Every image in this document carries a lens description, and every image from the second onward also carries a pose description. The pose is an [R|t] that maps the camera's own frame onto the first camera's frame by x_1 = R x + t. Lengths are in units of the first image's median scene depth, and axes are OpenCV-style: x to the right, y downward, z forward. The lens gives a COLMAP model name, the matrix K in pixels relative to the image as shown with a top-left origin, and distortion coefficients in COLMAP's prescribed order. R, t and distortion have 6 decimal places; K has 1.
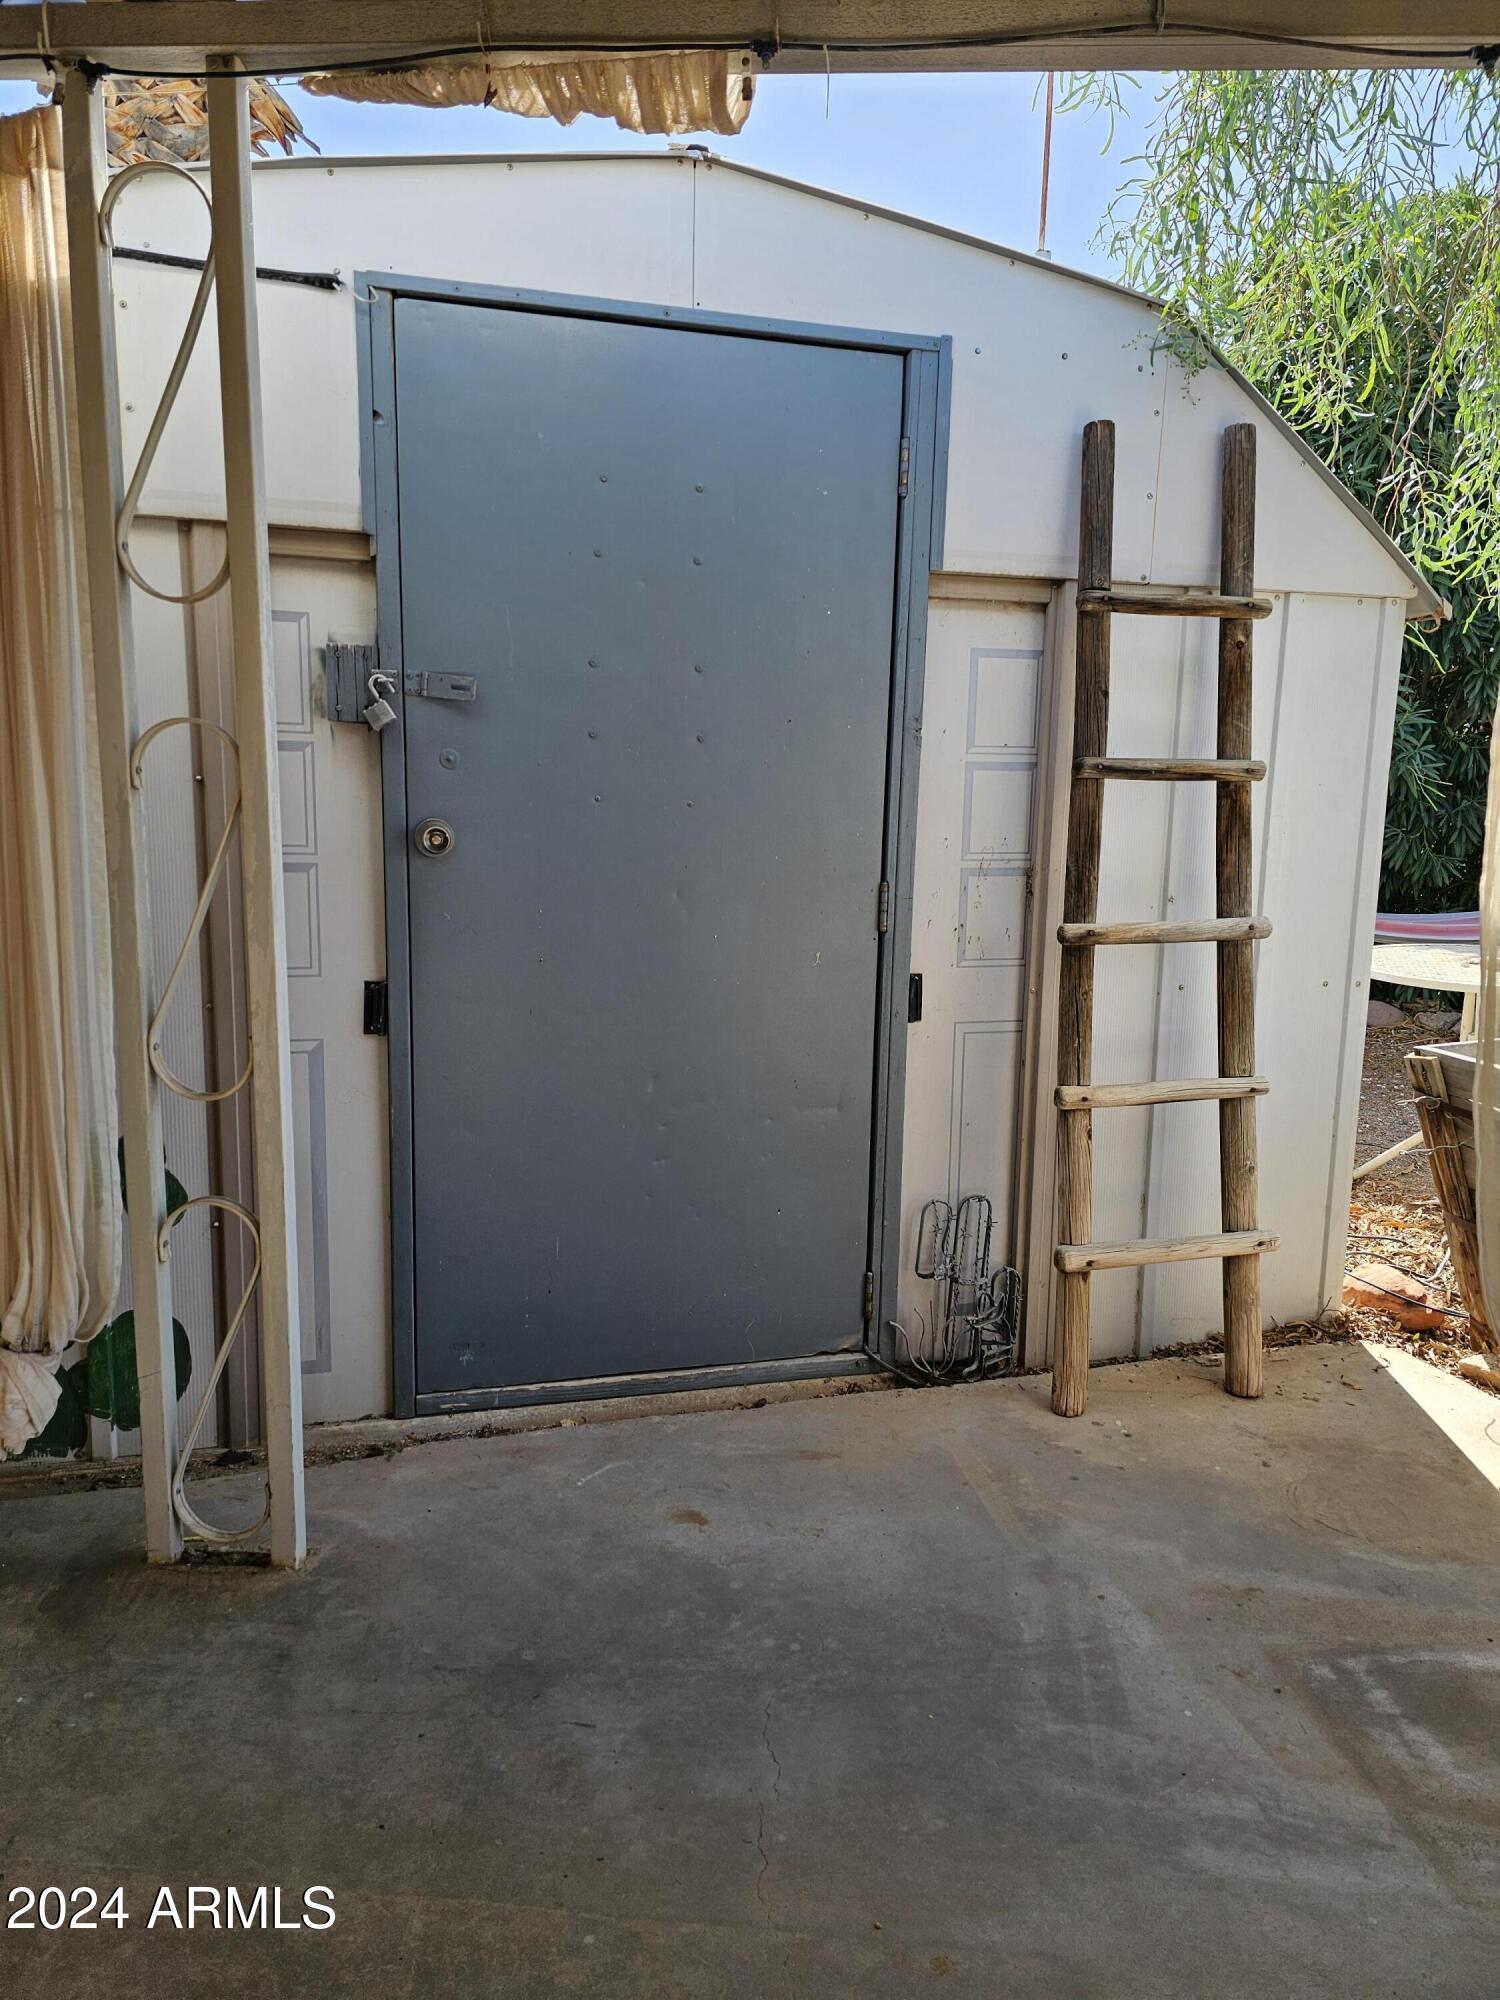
lens RADIAL K [[1350.4, 0, 750.0], [0, 1350.4, 1000.0], [0, 0, 1]] dist [0.061853, -0.044893]
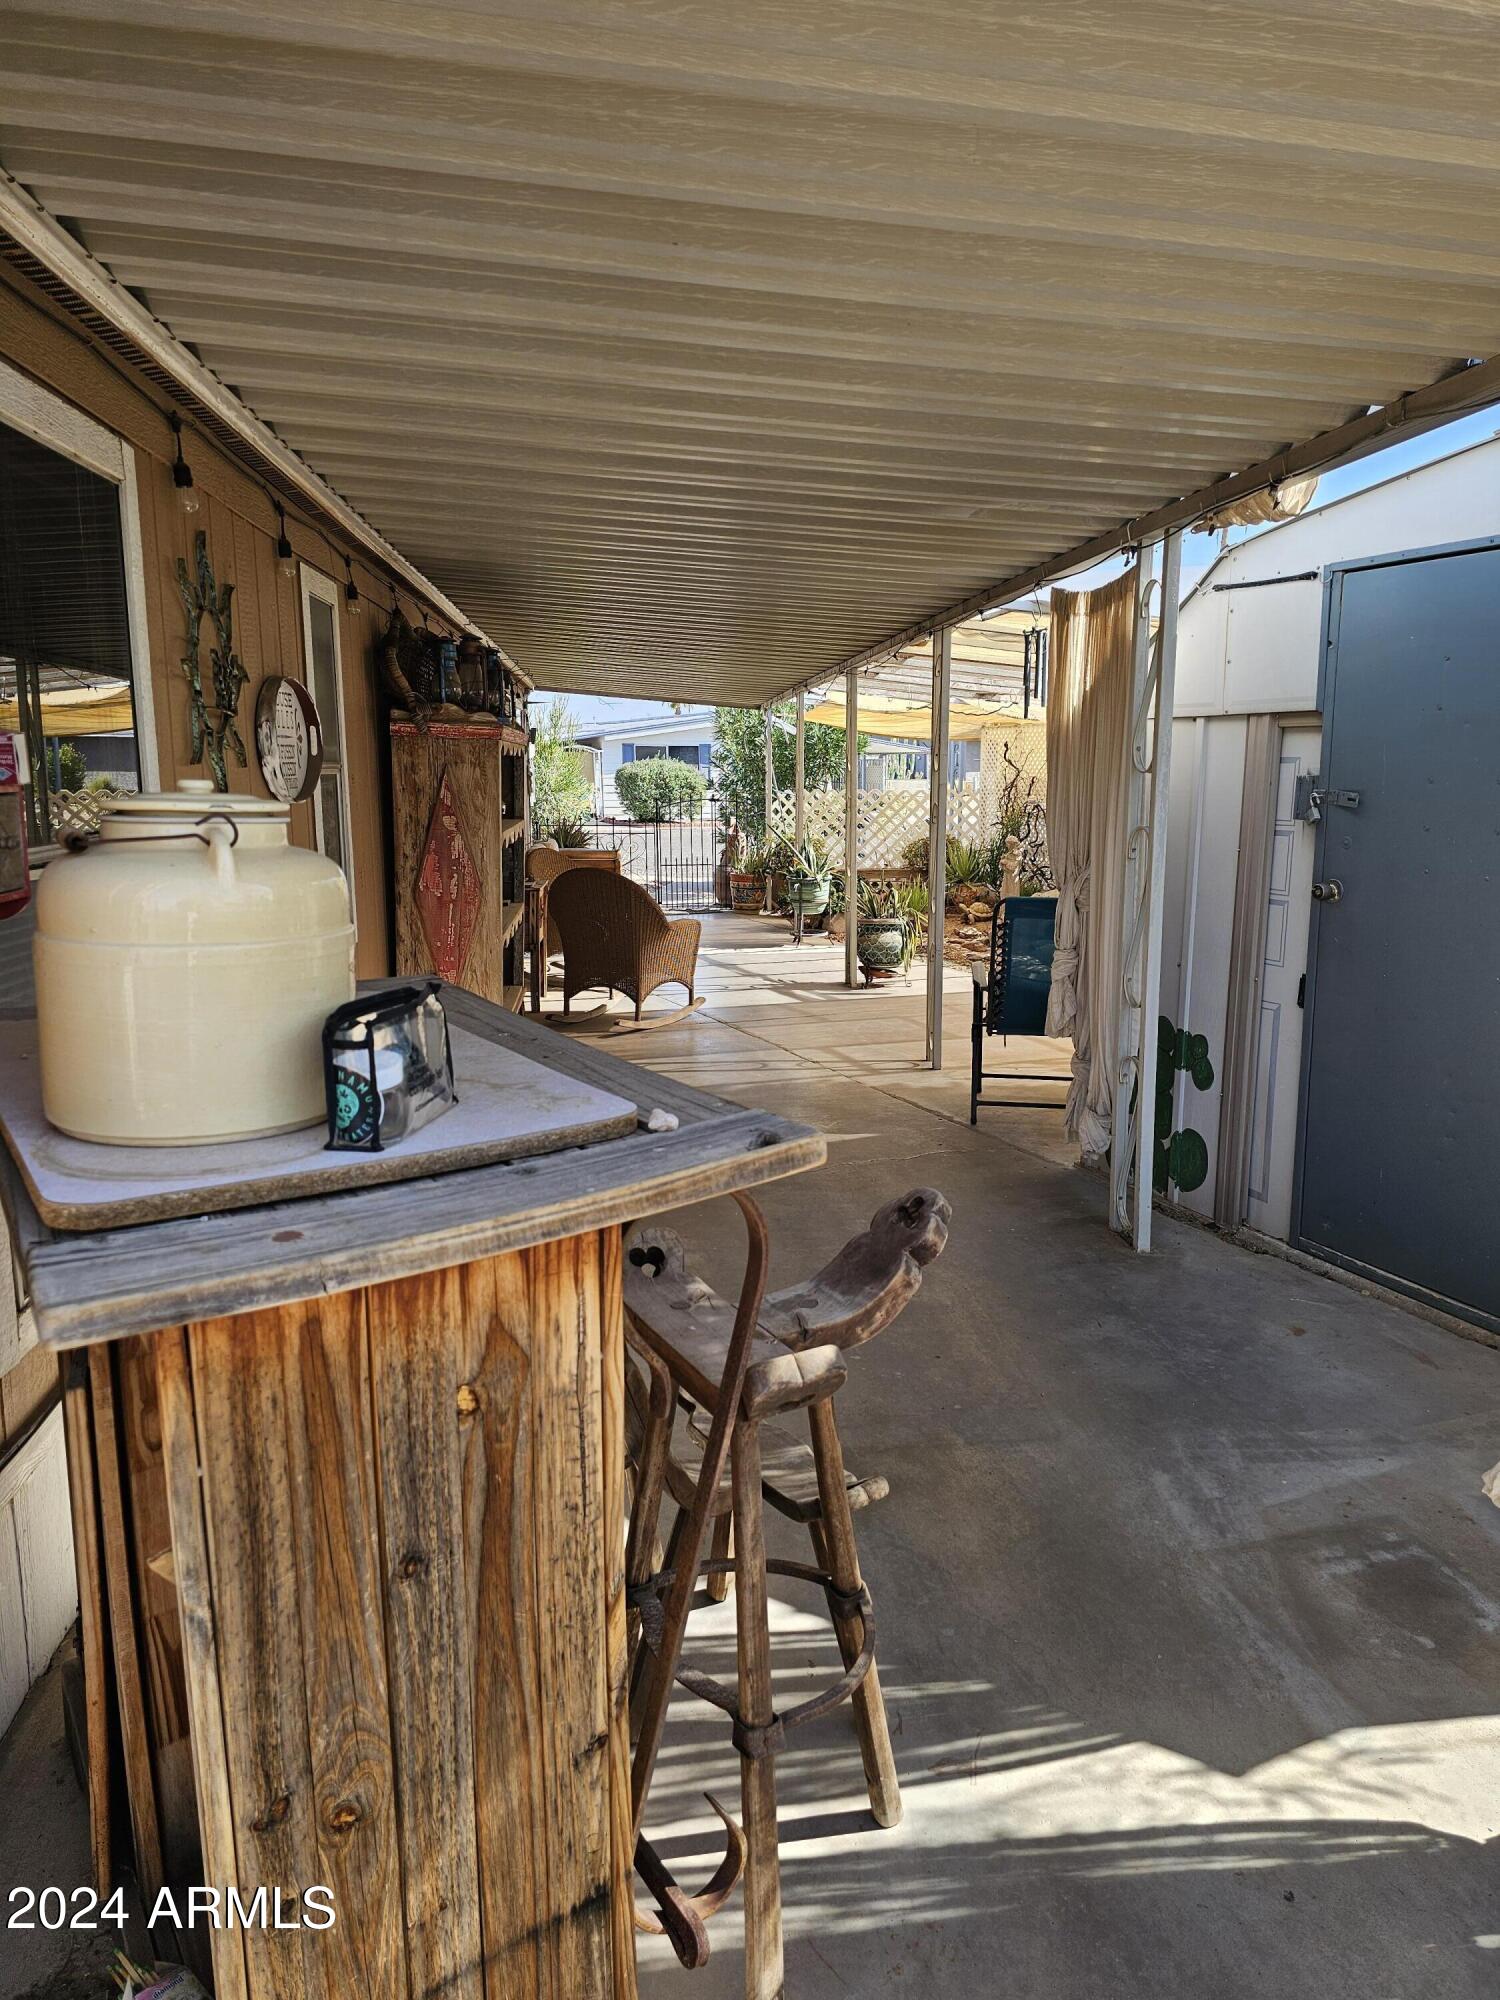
lens RADIAL K [[1350.4, 0, 750.0], [0, 1350.4, 1000.0], [0, 0, 1]] dist [0.061853, -0.044893]
pose [[0.163243, 0.151554, -0.974876, 1.283439], [-0.156903, 0.979543, 0.126006, -0.090299], [0.974029, 0.132391, 0.183682, 0.042002]]
